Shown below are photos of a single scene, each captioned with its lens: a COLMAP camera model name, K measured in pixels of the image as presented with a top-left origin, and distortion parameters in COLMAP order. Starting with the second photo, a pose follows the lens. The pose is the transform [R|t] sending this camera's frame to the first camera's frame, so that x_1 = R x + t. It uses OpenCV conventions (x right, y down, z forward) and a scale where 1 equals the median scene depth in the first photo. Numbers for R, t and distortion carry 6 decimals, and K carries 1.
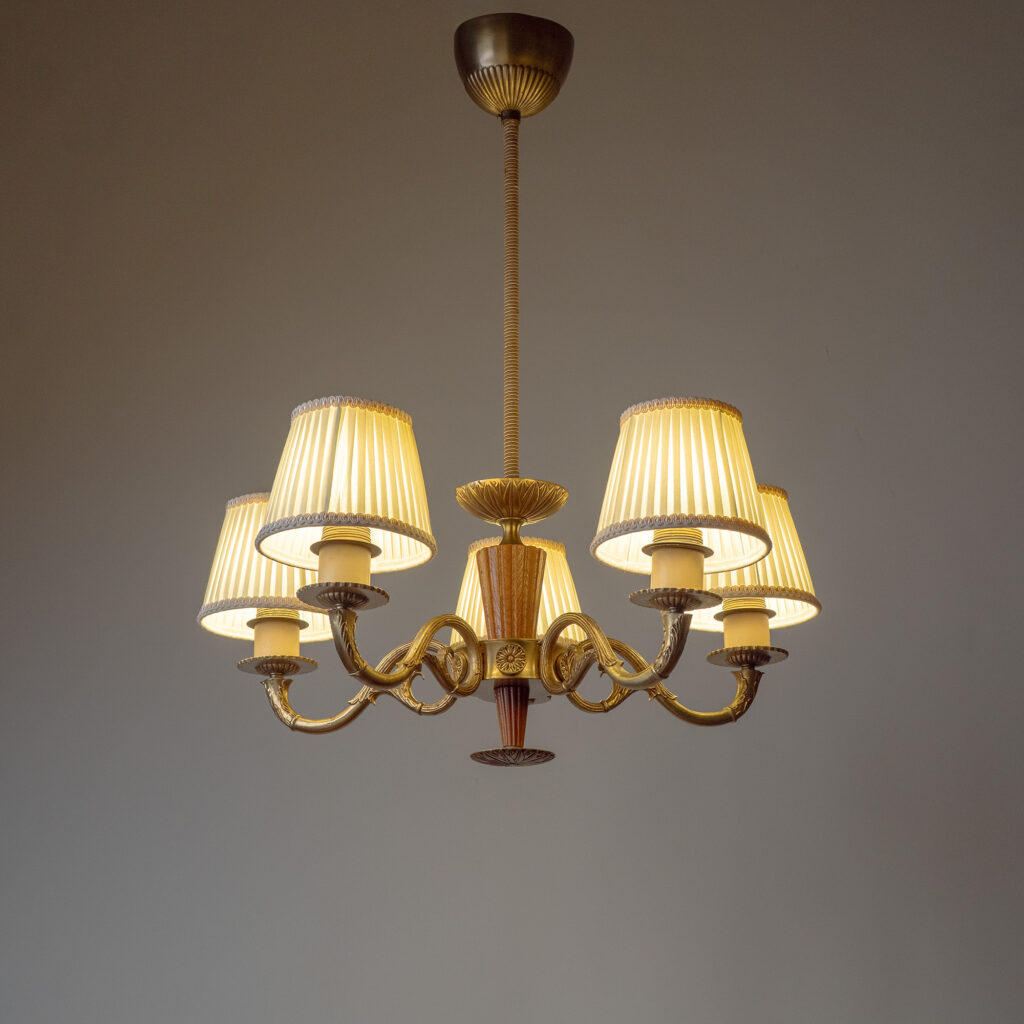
lens RADIAL K [[1711.3, 0, 513.9], [0, 1711.3, 609.1], [0, 0, 1]] dist [-0.037228, -0.041771]
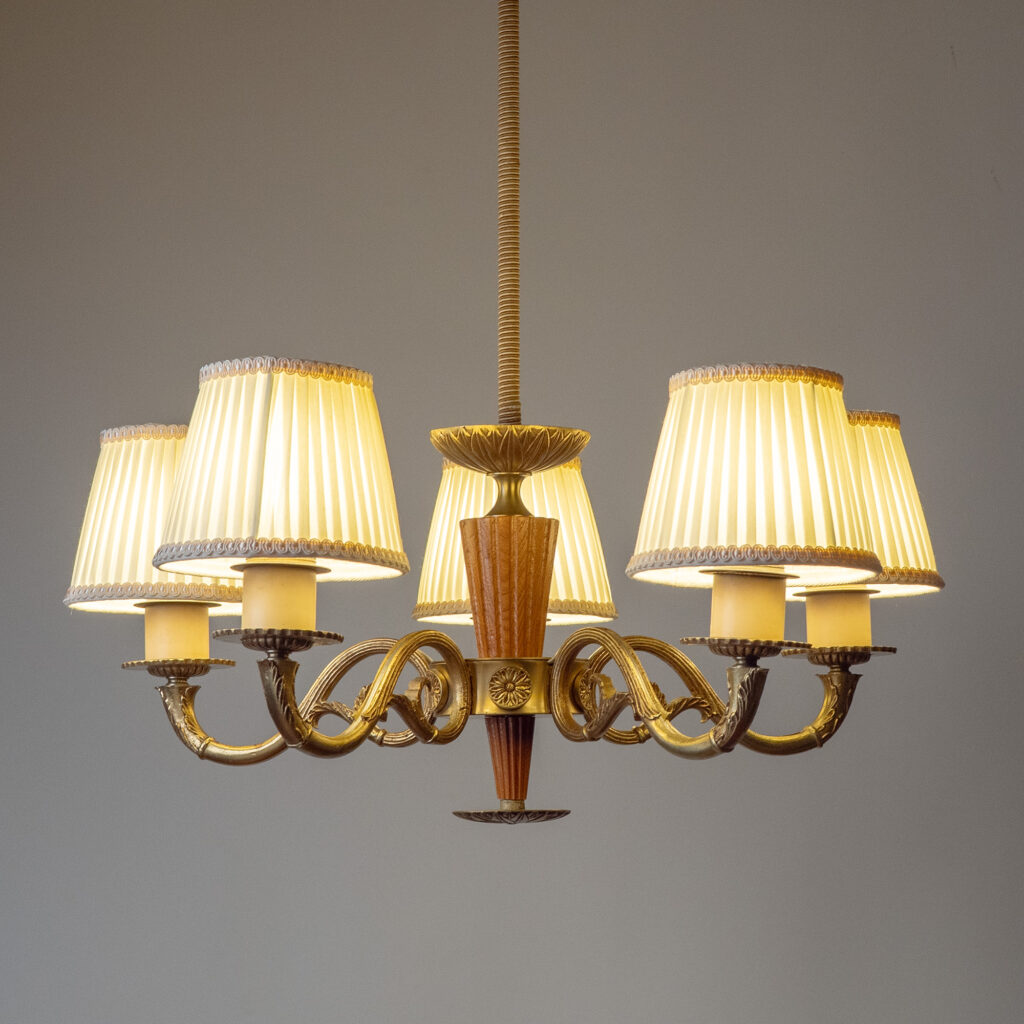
lens RADIAL K [[2451.7, 0, 512.0], [0, 2451.7, 512.0], [0, 0, 1]] dist [-0.009360, -0.182599]
pose [[0.999872, 0.000617, 0.015961, -0.017248], [-0.002654, 0.991781, 0.127919, -0.172300], [-0.015751, -0.127945, 0.991656, -0.003835]]
